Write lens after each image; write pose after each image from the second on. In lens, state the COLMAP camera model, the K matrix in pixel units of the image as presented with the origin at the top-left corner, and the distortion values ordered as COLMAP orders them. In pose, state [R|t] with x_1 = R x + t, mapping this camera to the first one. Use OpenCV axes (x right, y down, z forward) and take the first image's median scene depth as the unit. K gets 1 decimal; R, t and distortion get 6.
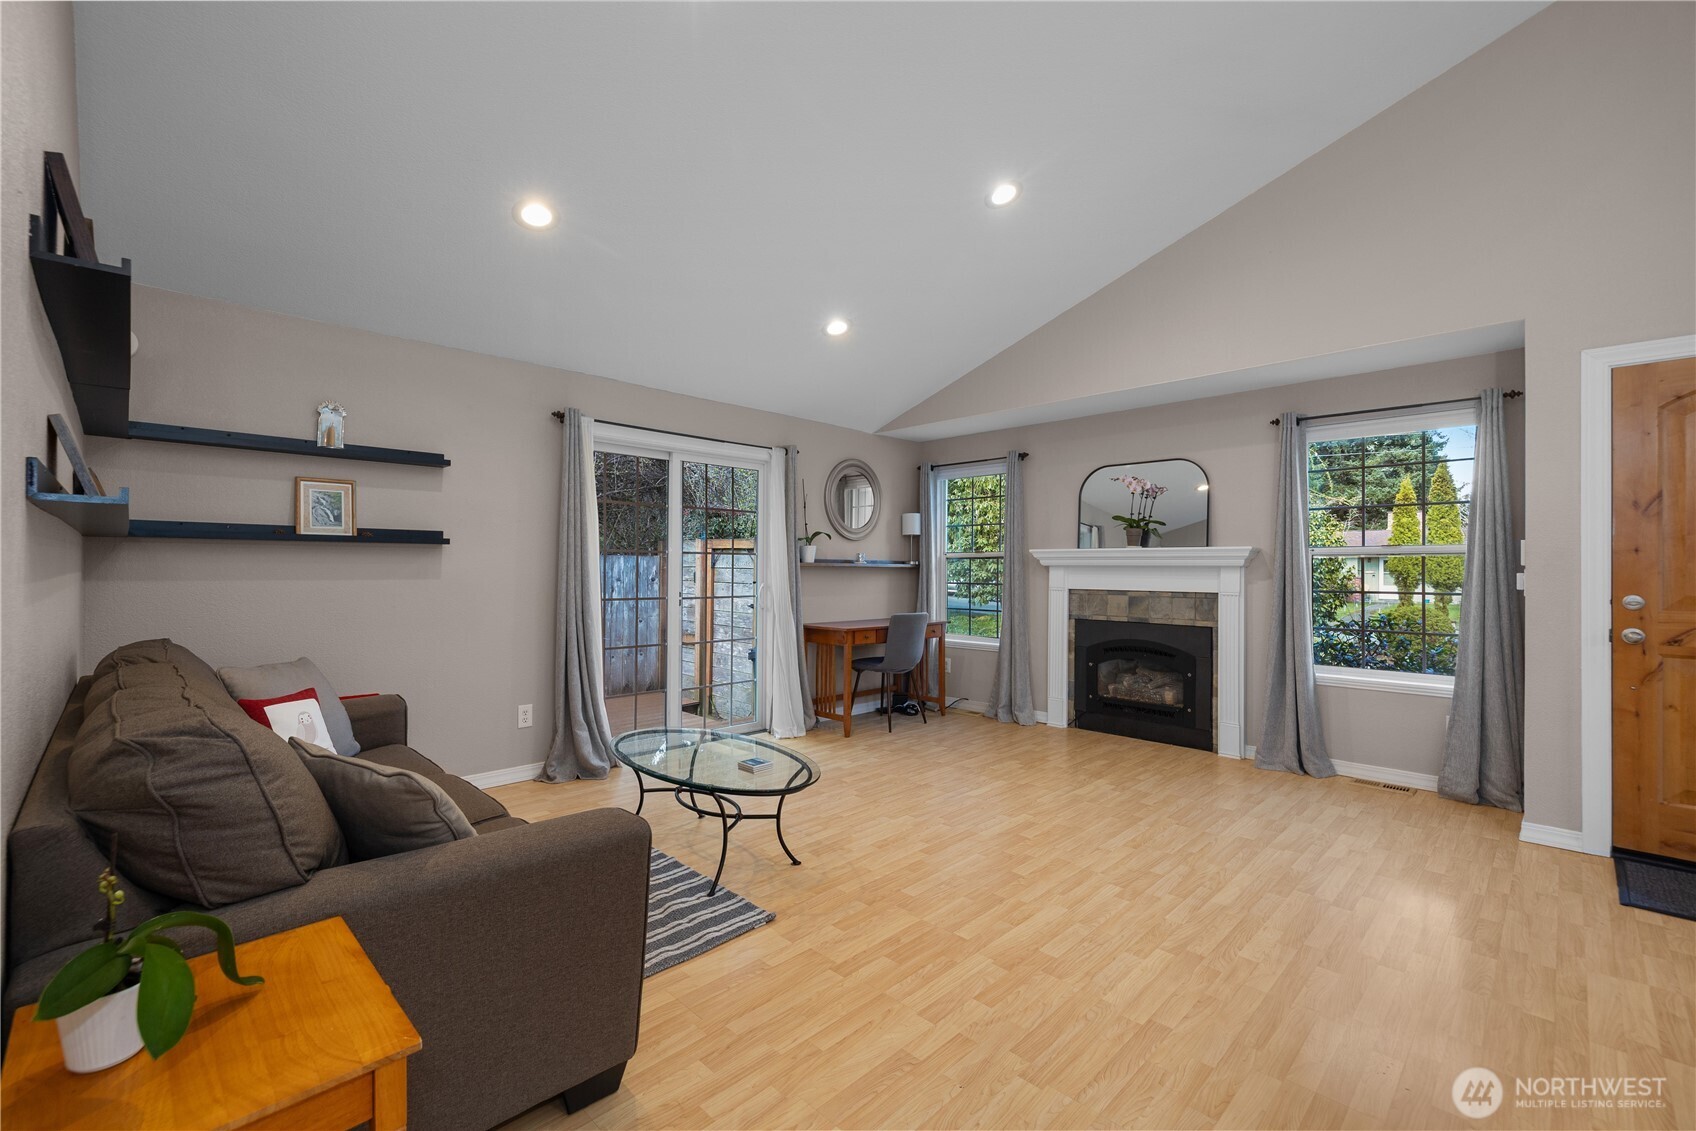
lens RADIAL K [[745.3, 0, 850.7], [0, 745.3, 567.4], [0, 0, 1]] dist [0.003425, 0.001163]
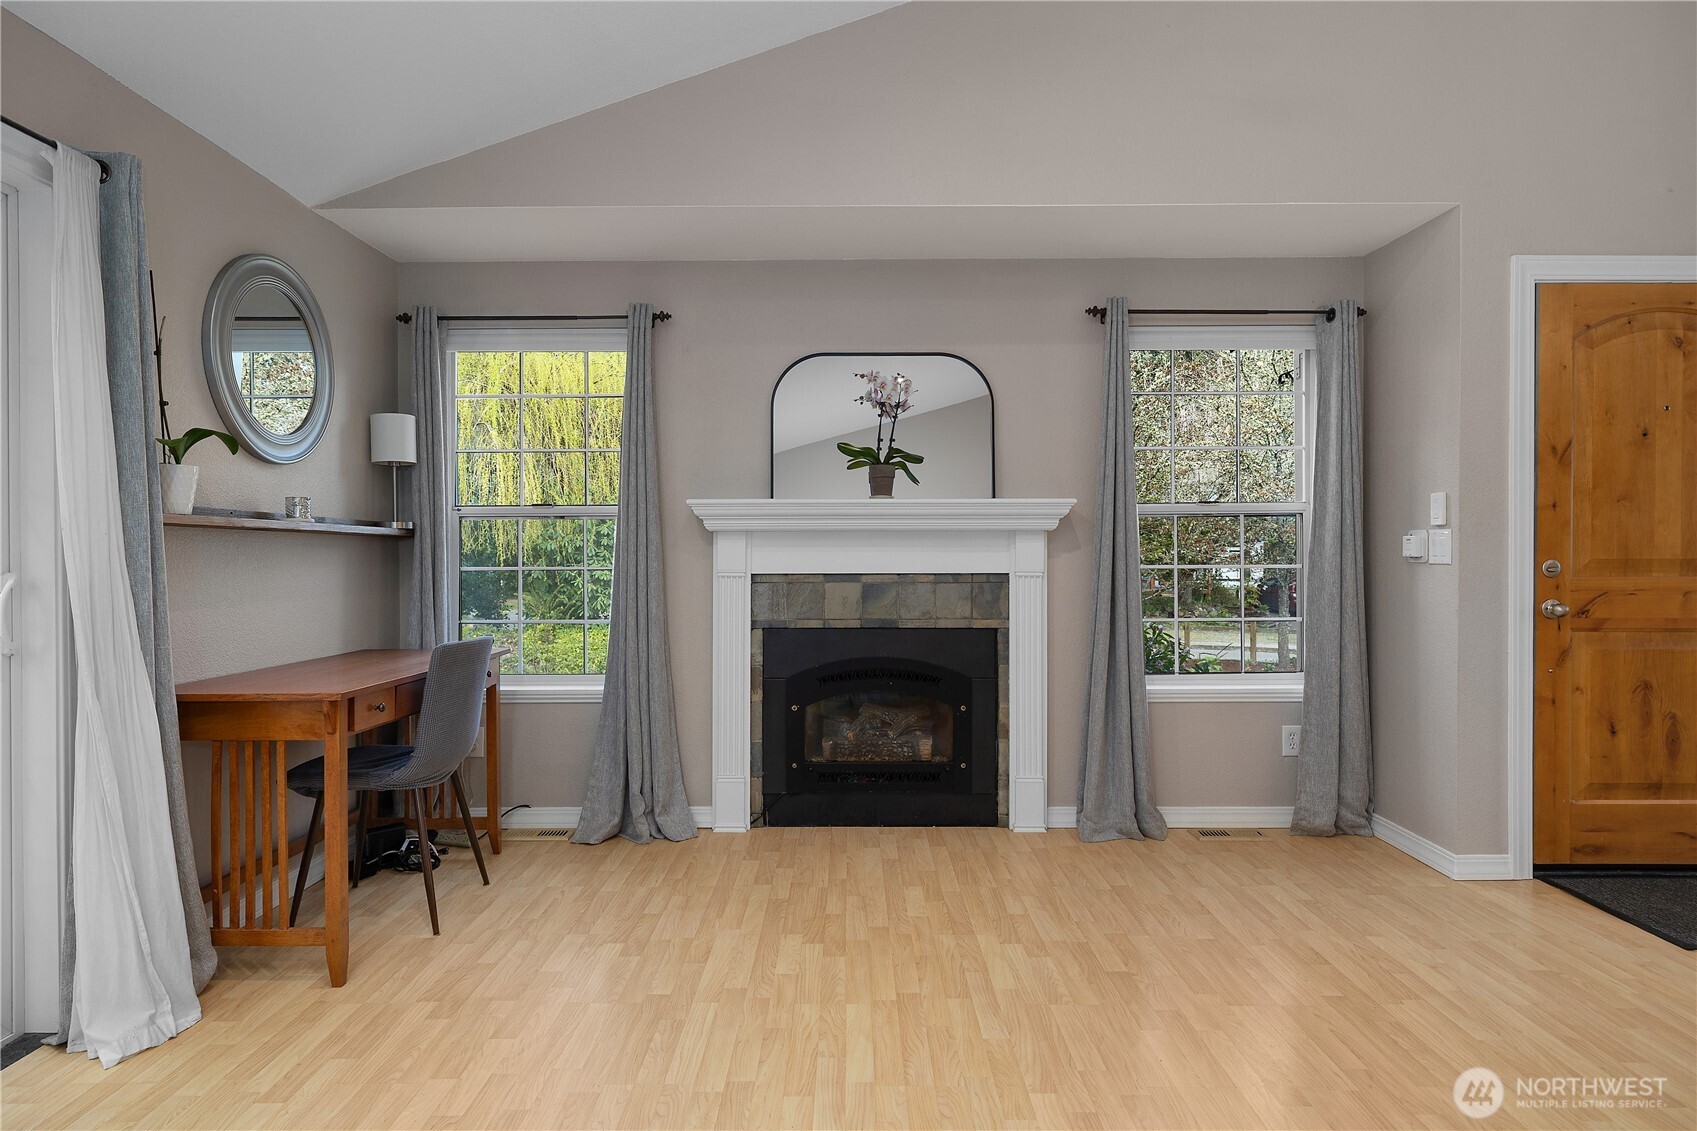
lens RADIAL K [[970.1, 0, 877.5], [0, 970.1, 558.8], [0, 0, 1]] dist [0.002052, 0.002577]
pose [[0.708021, -0.011899, 0.706091, -0.188307], [0.006734, 0.999926, 0.010098, 0.015242], [-0.706159, -0.002395, 0.708049, 0.575926]]
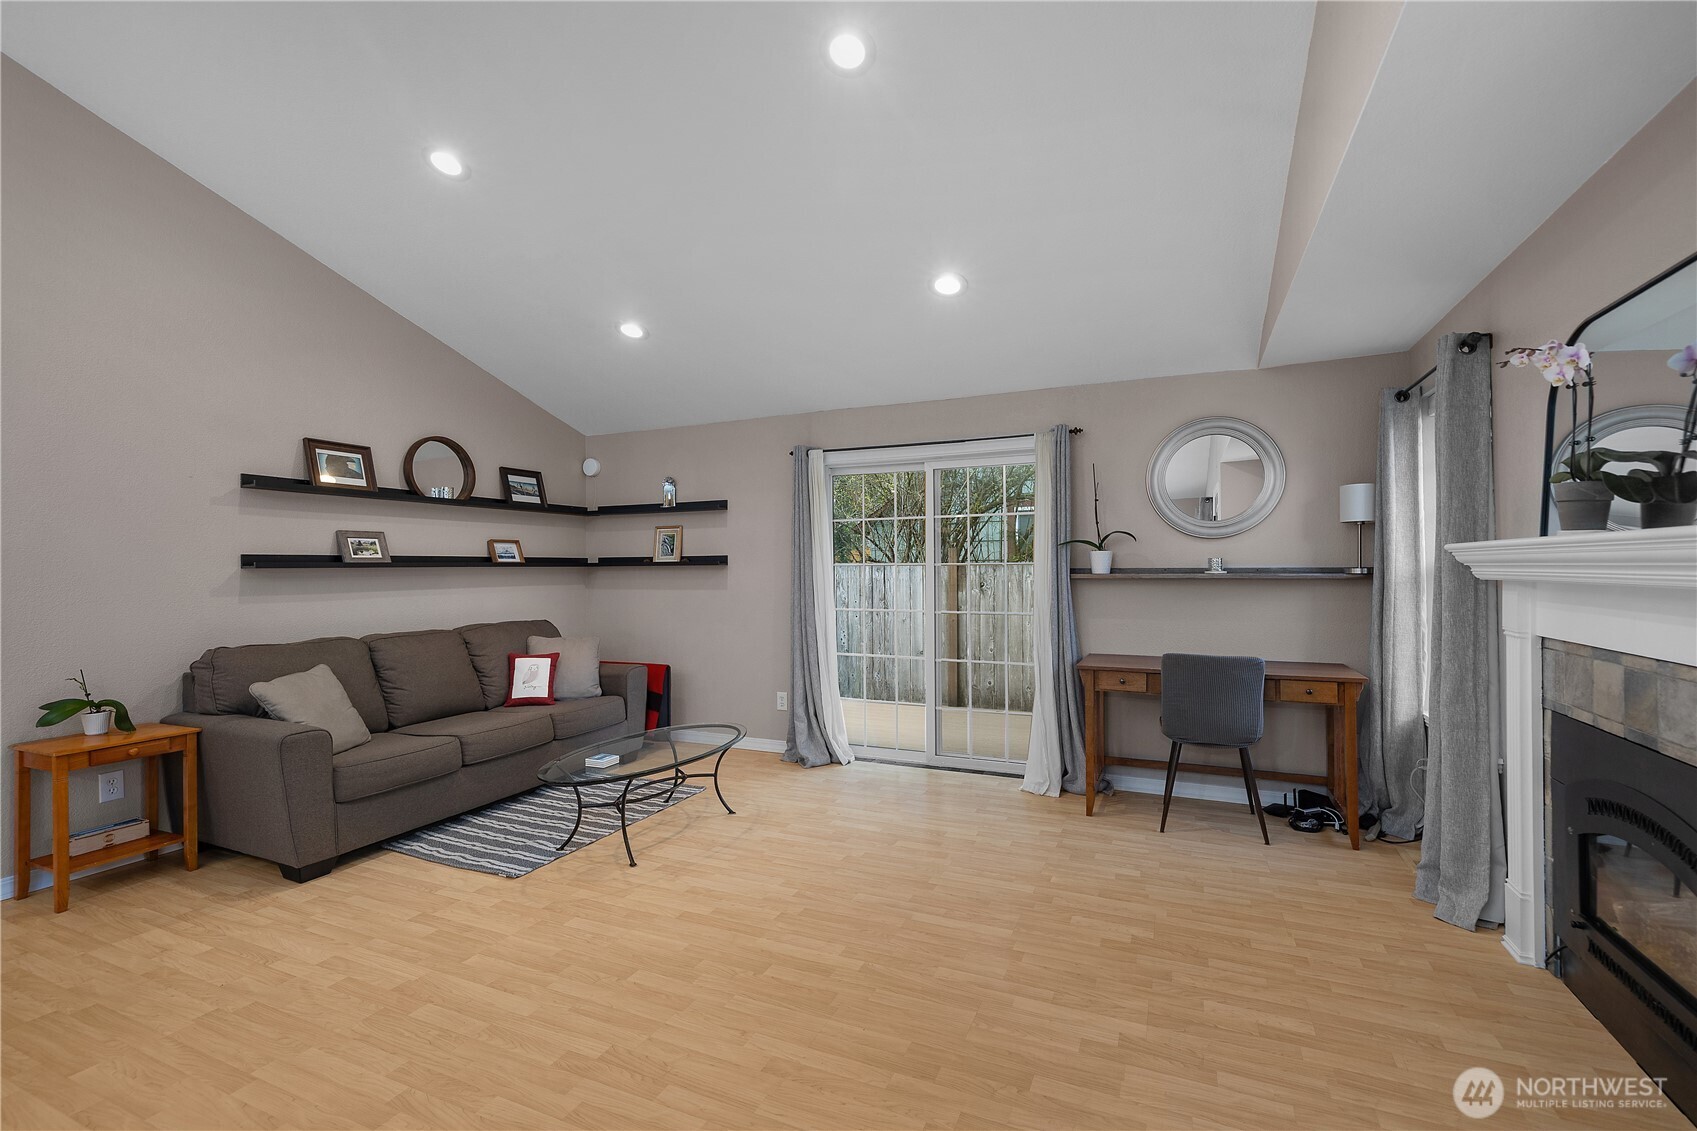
lens RADIAL K [[745.8, 0, 847.2], [0, 745.8, 565.6], [0, 0, 1]] dist [0.003425, 0.001163]
pose [[0.334165, -0.010268, -0.942459, 0.738927], [0.013175, 0.999894, -0.006222, -0.016212], [0.942423, -0.010337, 0.334264, 0.660891]]
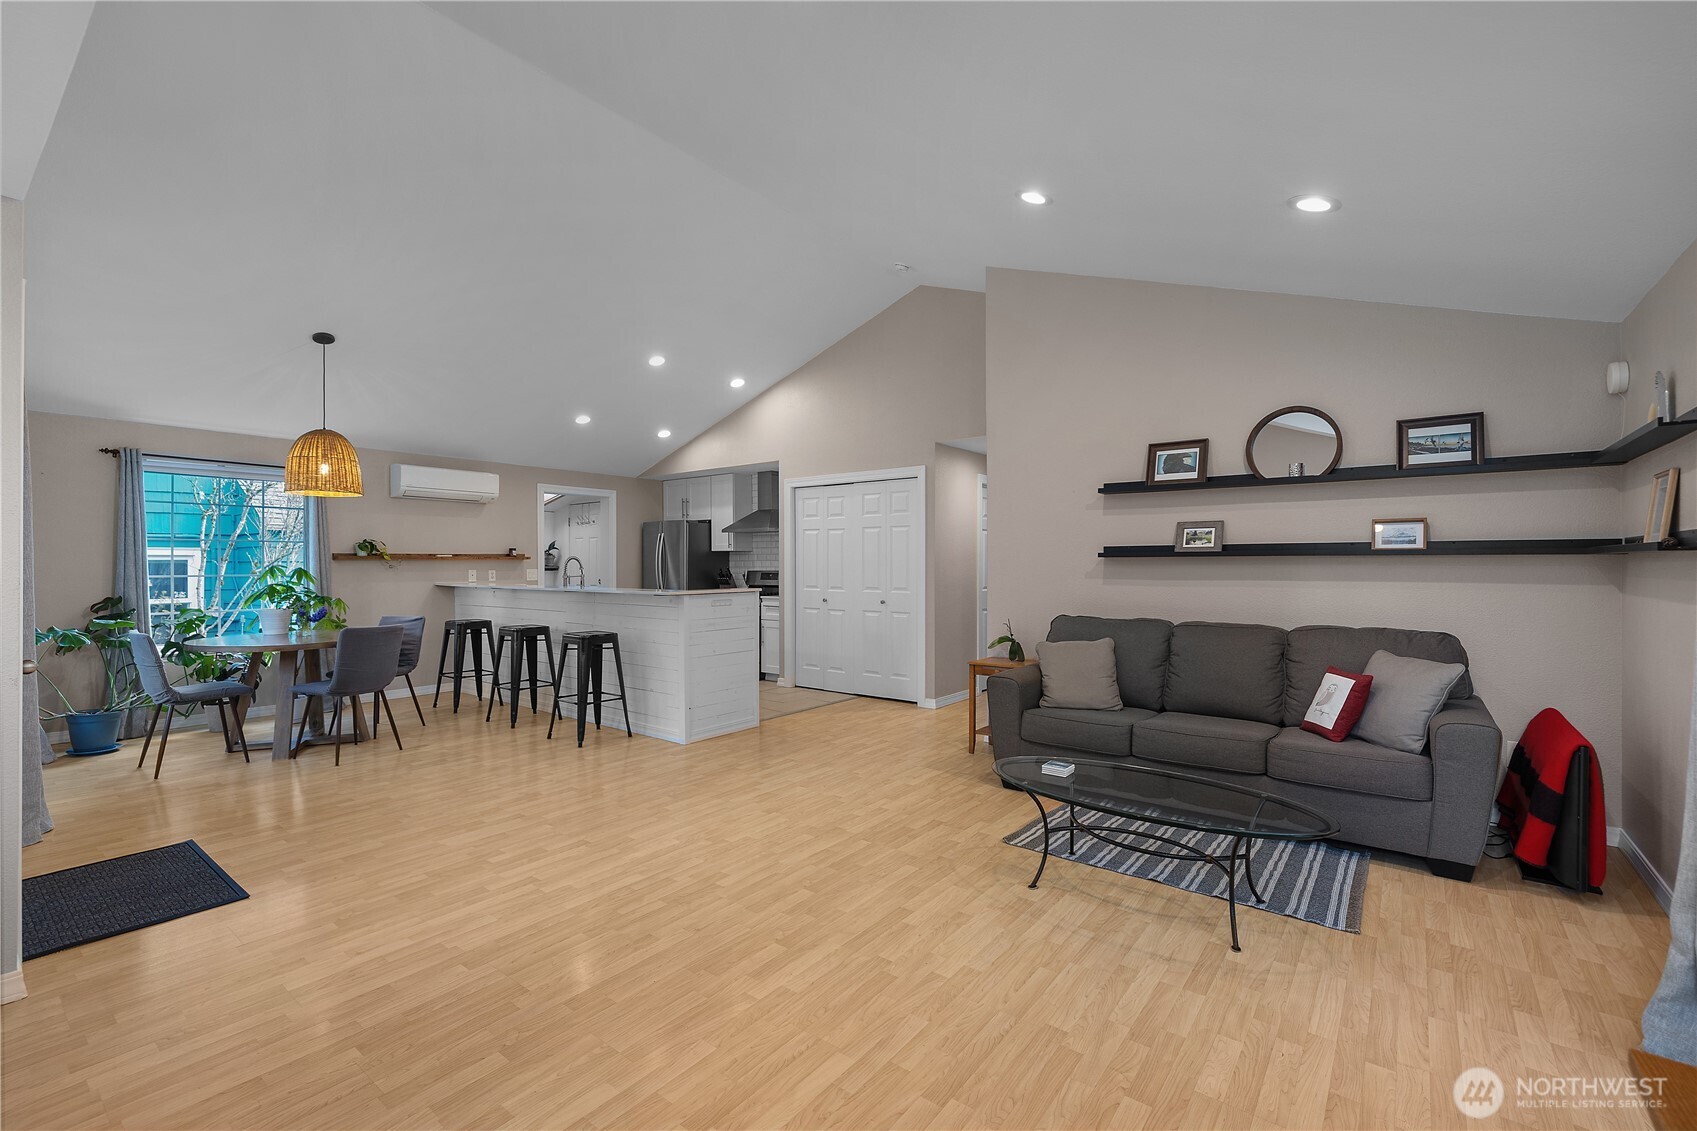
lens RADIAL K [[745.8, 0, 807.1], [0, 745.8, 573.1], [0, 0, 1]] dist [0.003425, 0.001163]
pose [[-0.998149, -0.001093, -0.060805, 0.198787], [-0.001835, 0.999924, 0.012156, -0.016925], [0.060787, 0.012245, -0.998076, 1.375773]]
